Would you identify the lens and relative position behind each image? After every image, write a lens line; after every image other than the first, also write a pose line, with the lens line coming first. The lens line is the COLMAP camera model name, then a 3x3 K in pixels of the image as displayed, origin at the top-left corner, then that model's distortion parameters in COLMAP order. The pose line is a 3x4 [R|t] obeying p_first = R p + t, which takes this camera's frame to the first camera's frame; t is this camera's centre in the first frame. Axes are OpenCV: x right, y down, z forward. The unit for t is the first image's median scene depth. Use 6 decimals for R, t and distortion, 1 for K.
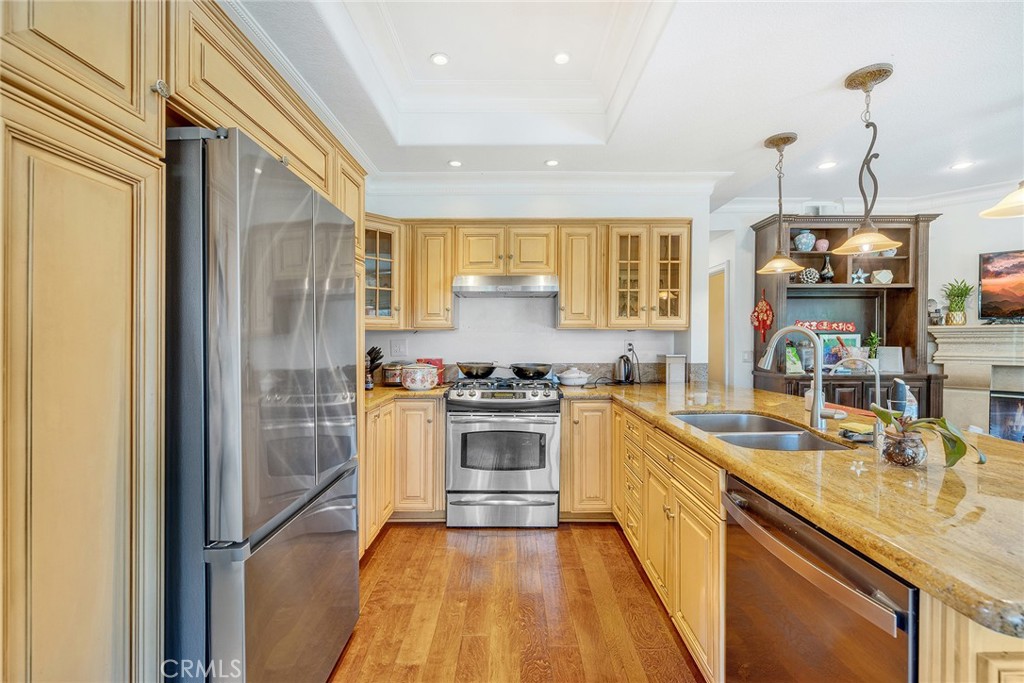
lens RADIAL K [[422.6, 0, 514.5], [0, 422.6, 344.9], [0, 0, 1]] dist [-0.001011, 0.000003]
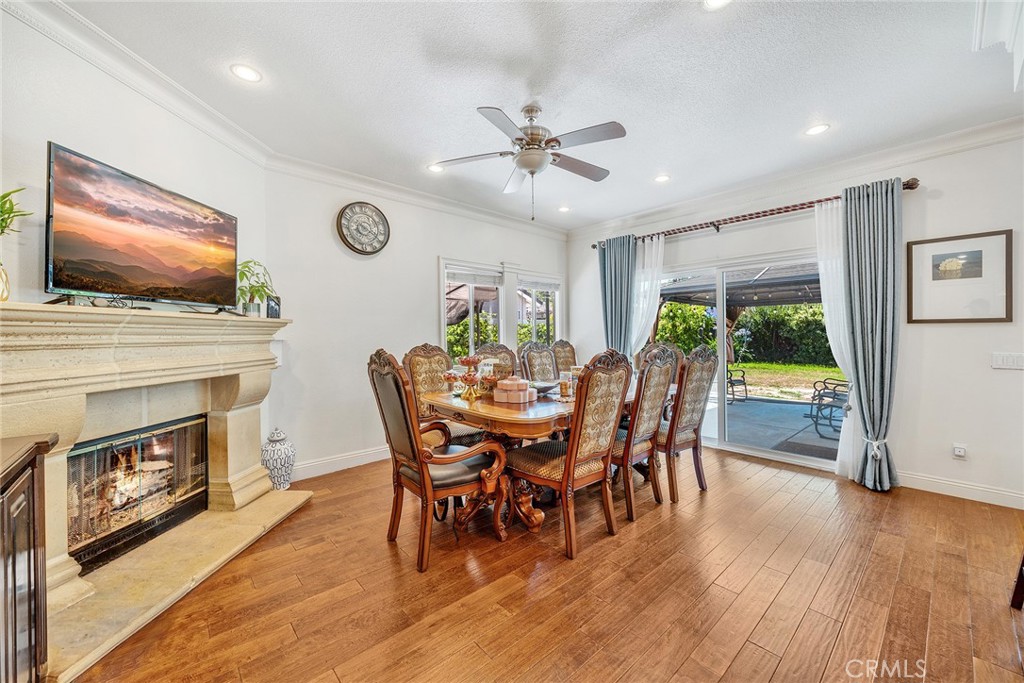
lens RADIAL K [[394.9, 0, 512.4], [0, 394.9, 334.3], [0, 0, 1]] dist [-0.000238, -0.000015]
pose [[-0.663187, 0.004280, 0.748441, 0.605085], [0.017210, 0.999806, 0.009531, -0.016280], [-0.748256, 0.019201, -0.663132, 1.138143]]
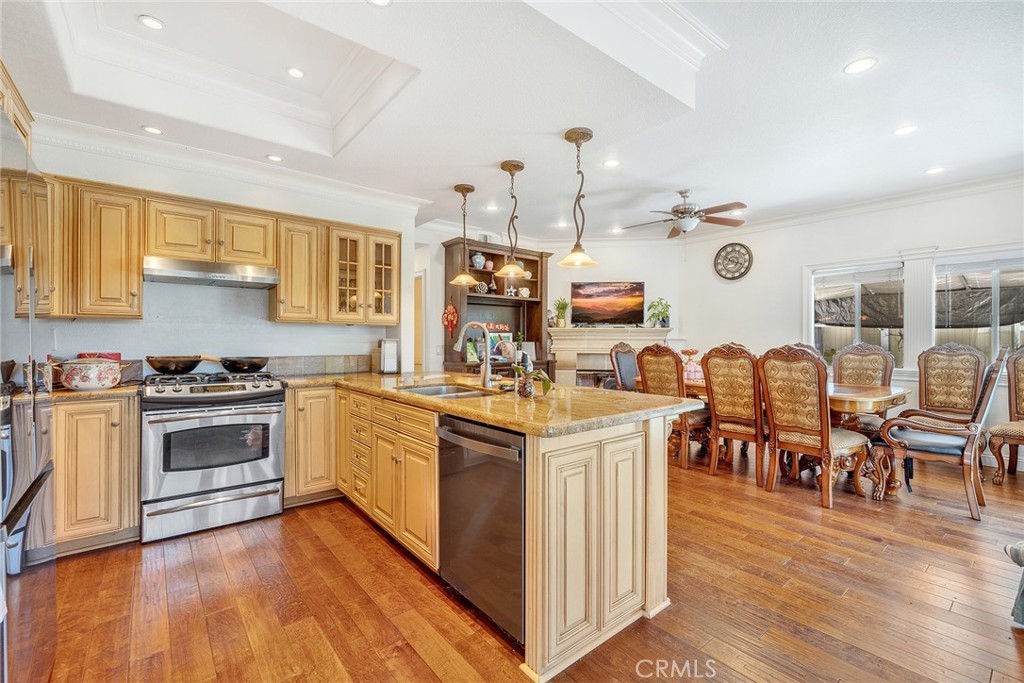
lens RADIAL K [[441.9, 0, 512.0], [0, 441.9, 341.5], [0, 0, 1]] dist [-0.000432, 0.000065]
pose [[0.777625, 0.001615, 0.628726, -0.117557], [0.005525, 0.999941, -0.009402, 0.022282], [-0.628704, 0.010786, 0.777570, -0.161597]]
